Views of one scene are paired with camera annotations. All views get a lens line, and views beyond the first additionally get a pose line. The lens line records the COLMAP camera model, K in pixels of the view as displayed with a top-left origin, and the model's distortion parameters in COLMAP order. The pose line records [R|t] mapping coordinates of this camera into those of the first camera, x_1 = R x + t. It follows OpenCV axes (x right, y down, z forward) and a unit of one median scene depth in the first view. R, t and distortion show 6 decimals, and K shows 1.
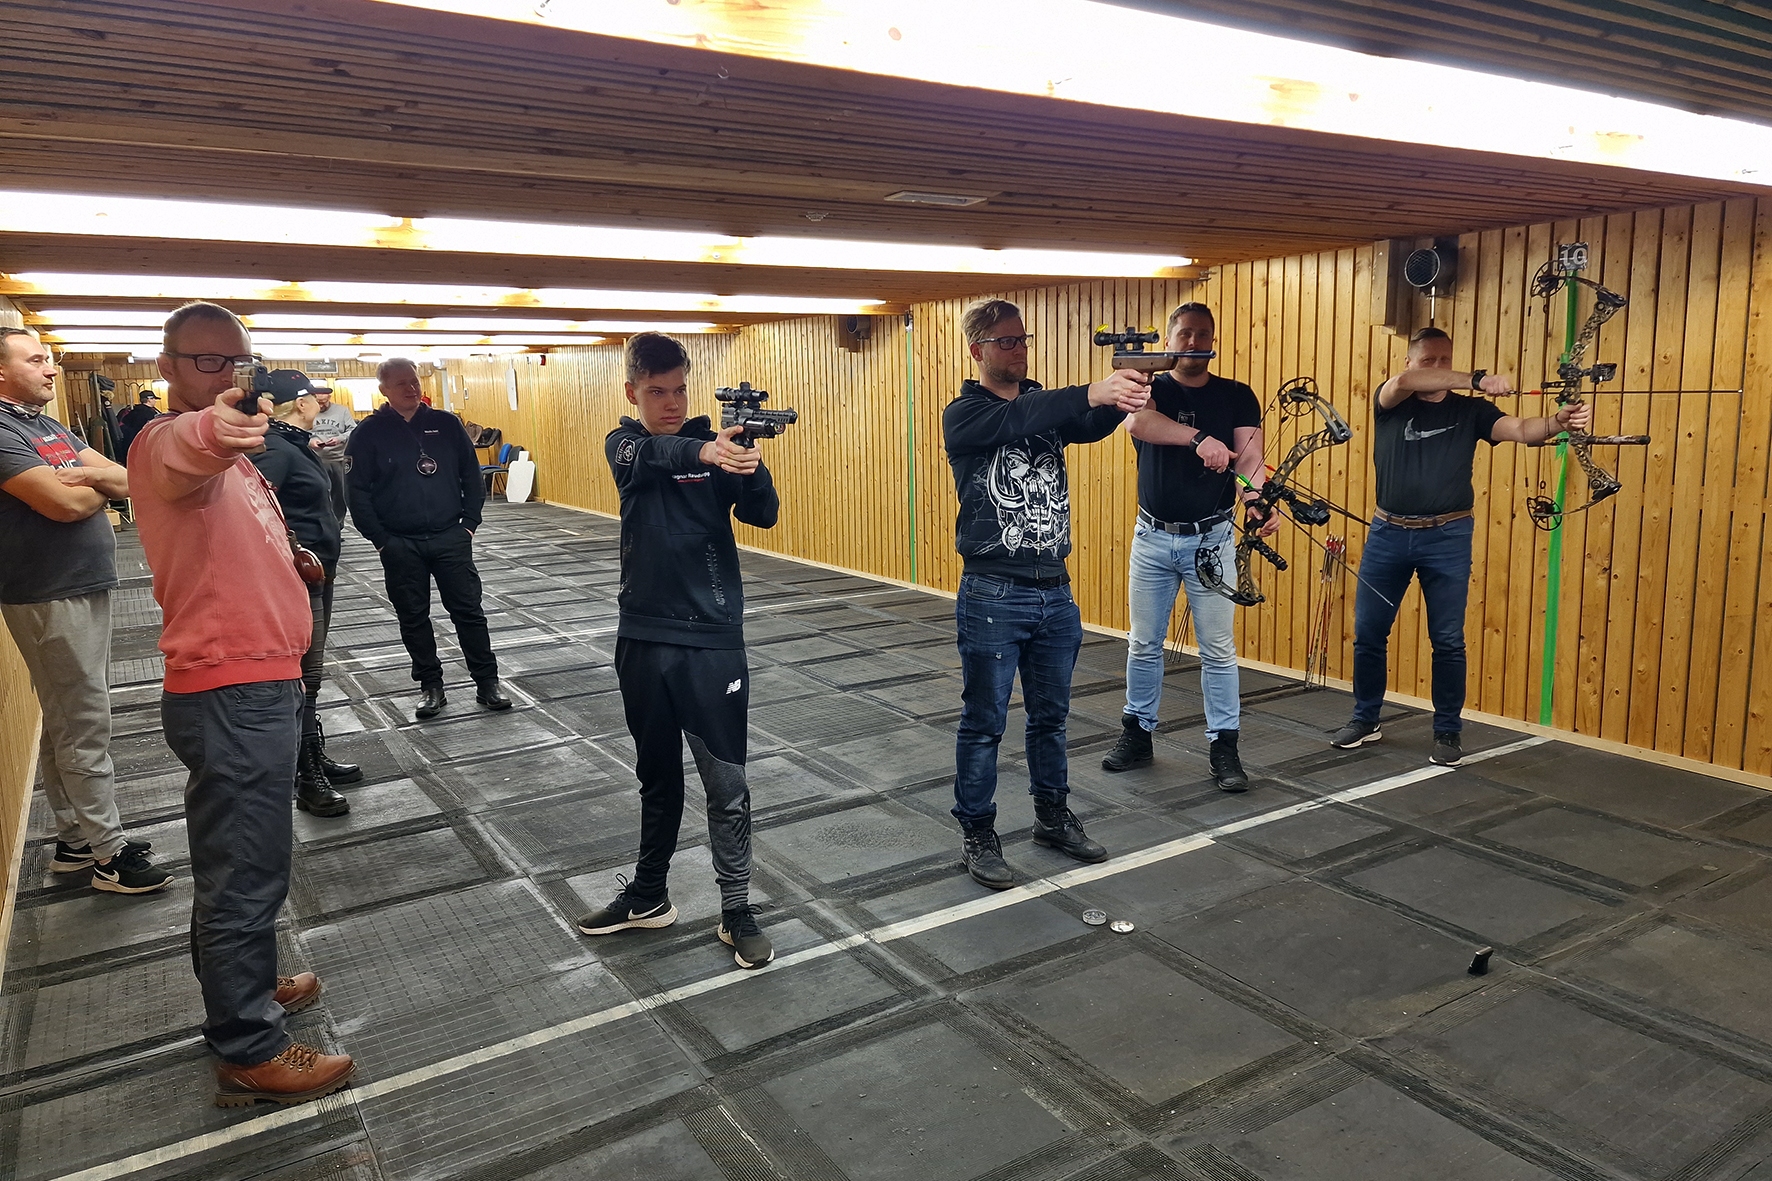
lens RADIAL K [[1206.3, 0, 887.0], [0, 1206.3, 584.6], [0, 0, 1]] dist [0.038890, -0.034748]
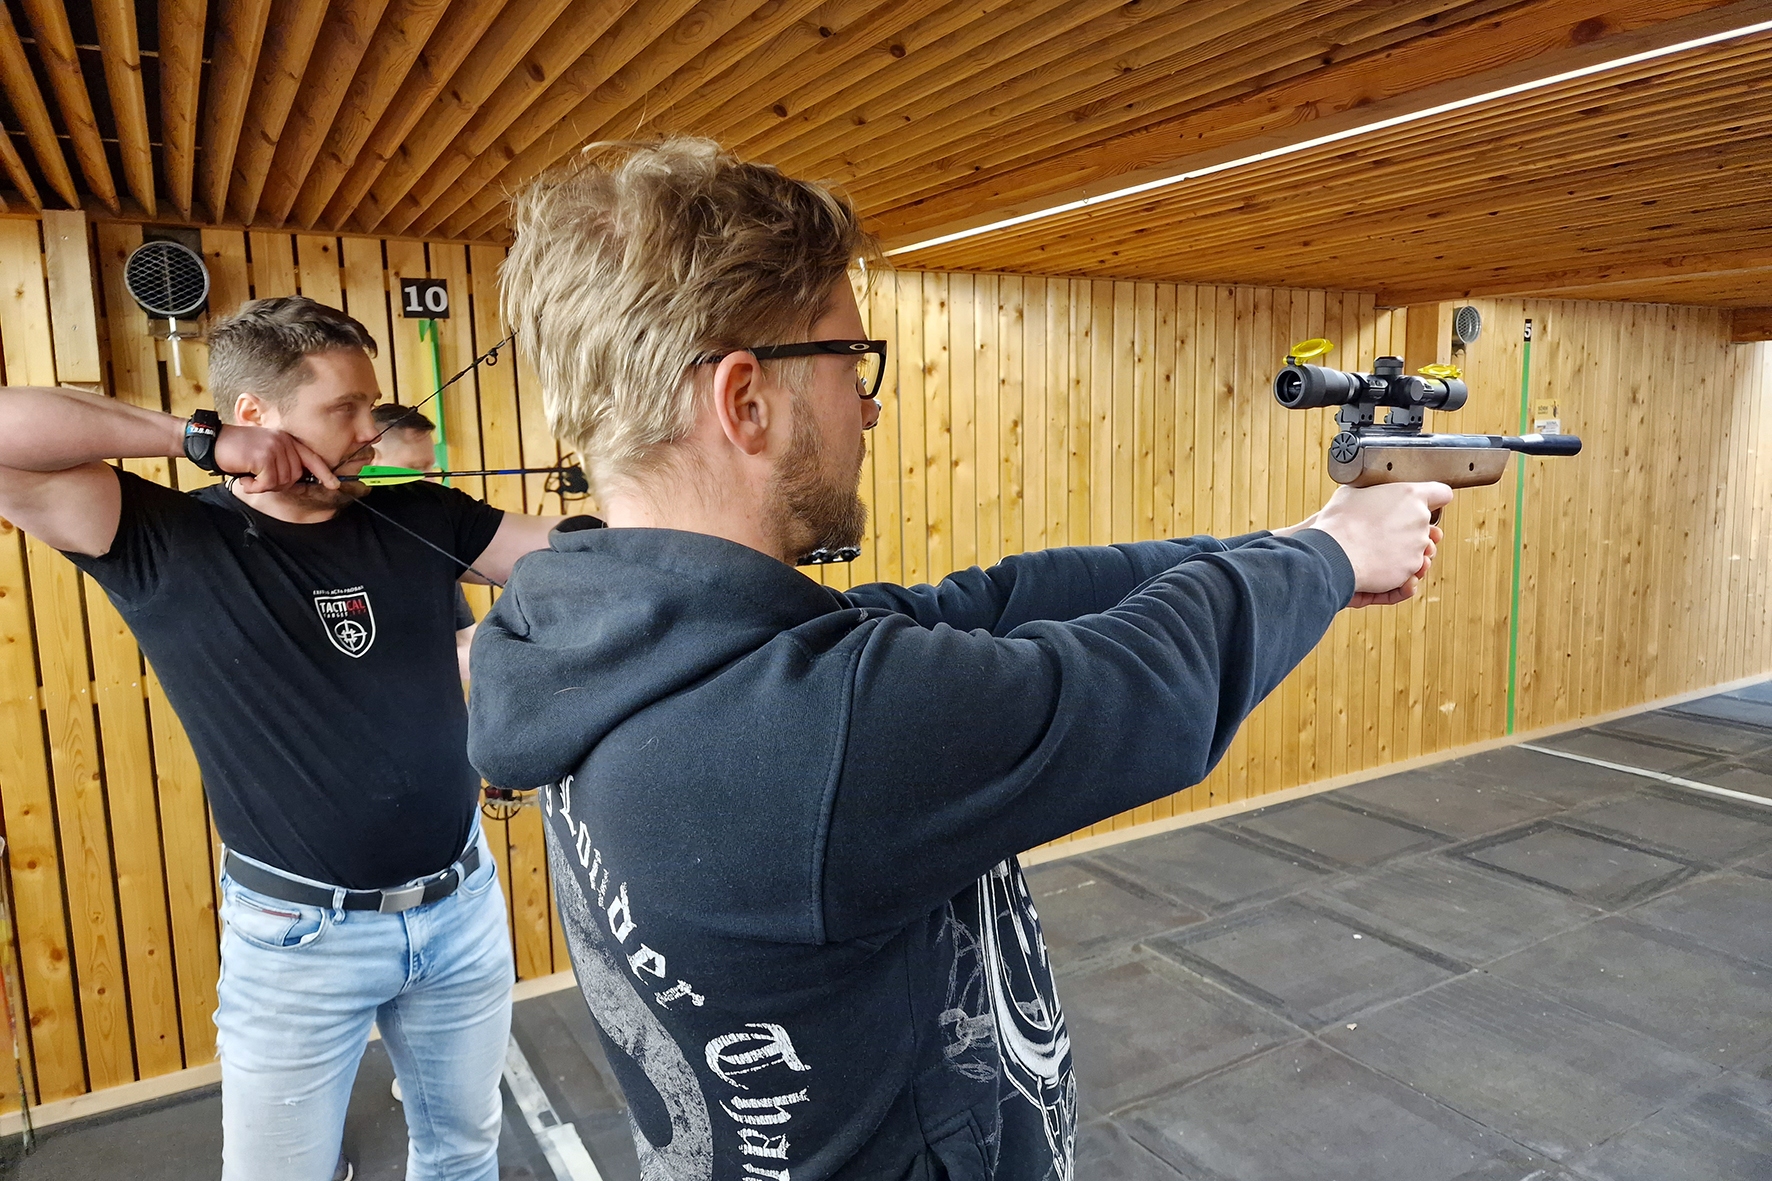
lens RADIAL K [[1206.3, 0, 873.5], [0, 1206.3, 580.1], [0, 0, 1]] dist [0.038890, -0.034748]
pose [[0.041250, -0.107919, 0.993304, -0.116783], [0.176705, 0.979267, 0.099056, -0.153374], [-0.983399, 0.171435, 0.059465, 0.818079]]
